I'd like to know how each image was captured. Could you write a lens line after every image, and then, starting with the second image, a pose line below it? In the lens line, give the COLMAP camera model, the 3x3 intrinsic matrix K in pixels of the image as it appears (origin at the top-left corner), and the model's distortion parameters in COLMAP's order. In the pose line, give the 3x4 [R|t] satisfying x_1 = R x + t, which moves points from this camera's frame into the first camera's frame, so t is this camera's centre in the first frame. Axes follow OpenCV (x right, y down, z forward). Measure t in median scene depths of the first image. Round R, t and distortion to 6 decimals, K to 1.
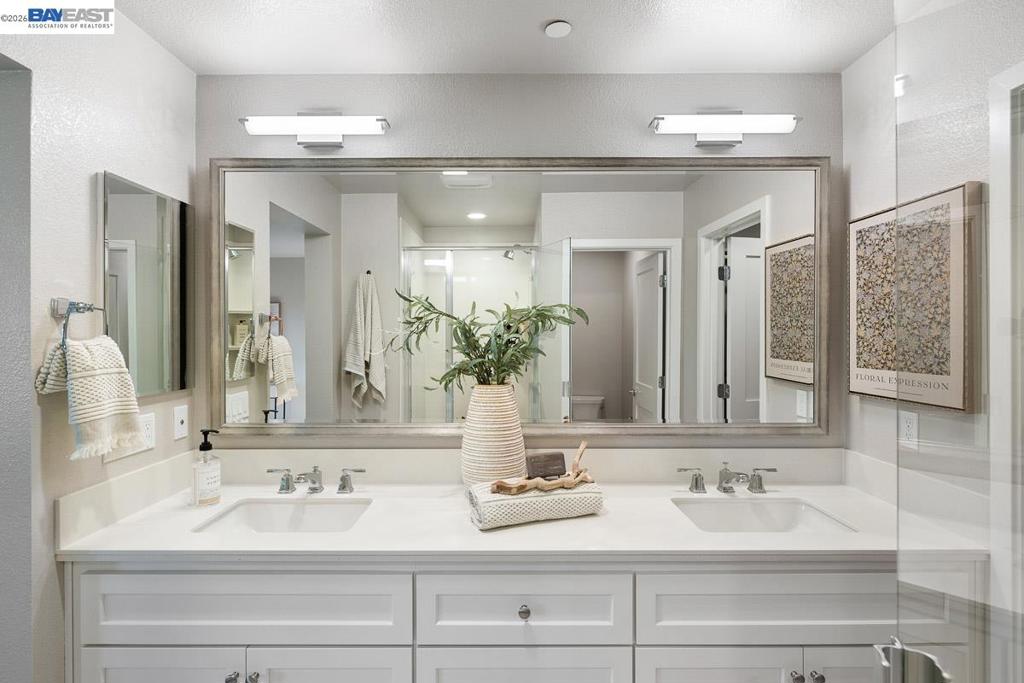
lens RADIAL K [[499.4, 0, 512.5], [0, 499.4, 337.2], [0, 0, 1]] dist [0.001264, -0.000663]
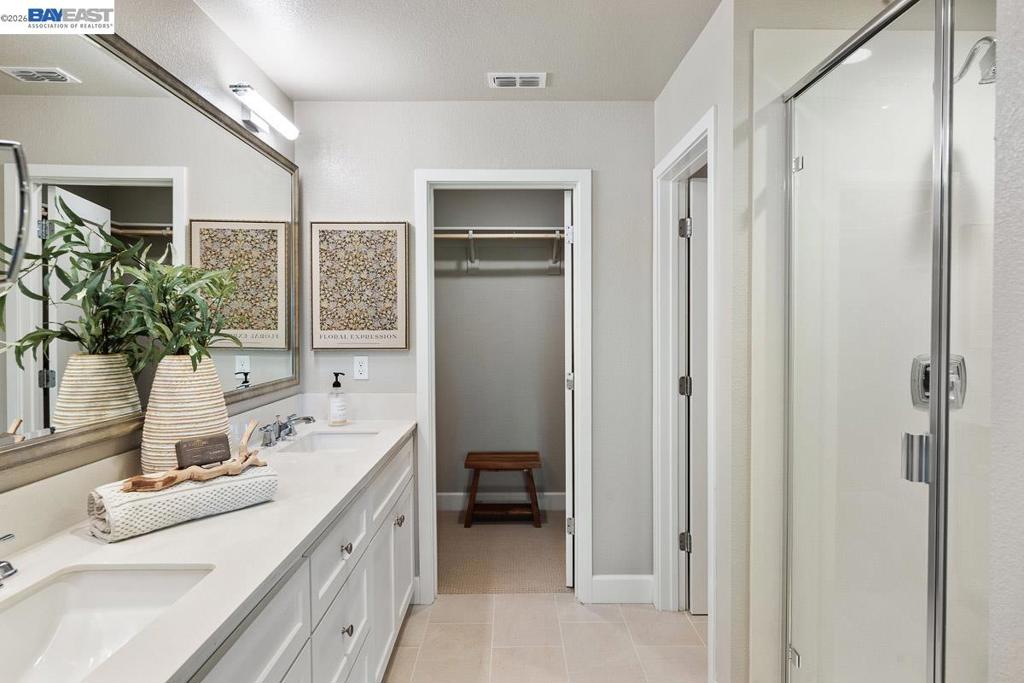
lens RADIAL K [[581.7, 0, 515.0], [0, 581.7, 342.0], [0, 0, 1]] dist [-0.000998, 0.000336]
pose [[-0.018173, -0.023757, 0.999553, -0.965105], [0.005266, 0.999702, 0.023857, 0.060800], [-0.999821, 0.005697, -0.018042, 0.522663]]
